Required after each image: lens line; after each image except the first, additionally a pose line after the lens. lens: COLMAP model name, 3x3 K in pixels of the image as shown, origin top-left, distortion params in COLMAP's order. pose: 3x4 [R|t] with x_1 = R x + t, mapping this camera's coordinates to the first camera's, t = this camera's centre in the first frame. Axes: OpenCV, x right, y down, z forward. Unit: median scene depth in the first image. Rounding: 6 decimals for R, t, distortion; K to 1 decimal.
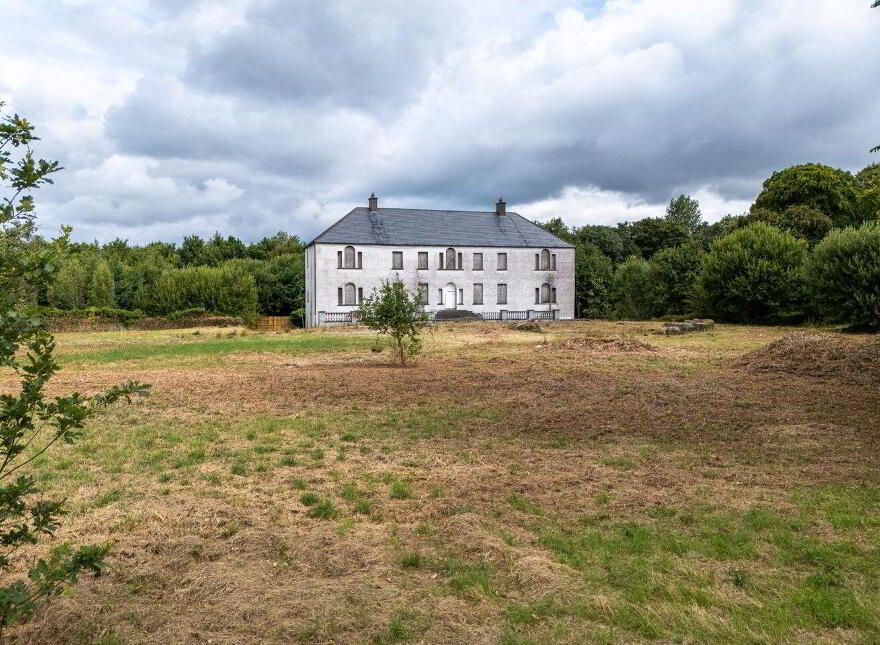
lens RADIAL K [[718.3, 0, 440.0], [0, 718.3, 322.5], [0, 0, 1]] dist [0.144414, -0.001283]
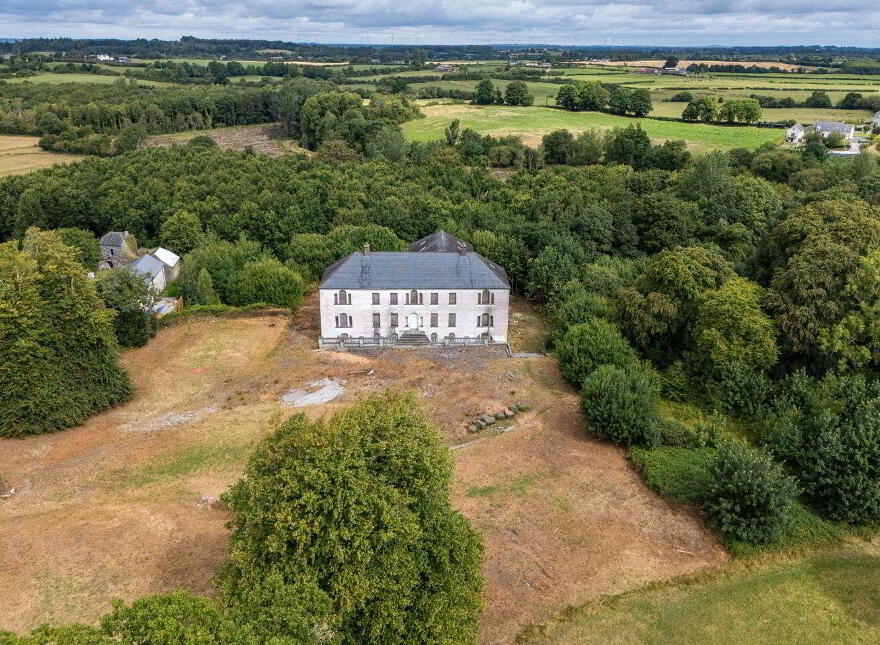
lens RADIAL K [[718.3, 0, 440.0], [0, 718.3, 322.5], [0, 0, 1]] dist [0.144414, -0.001283]
pose [[0.965400, 0.103488, -0.239360, 0.411321], [-0.020914, 0.945652, 0.324506, -0.504786], [0.259934, -0.308273, 0.915097, -0.311019]]
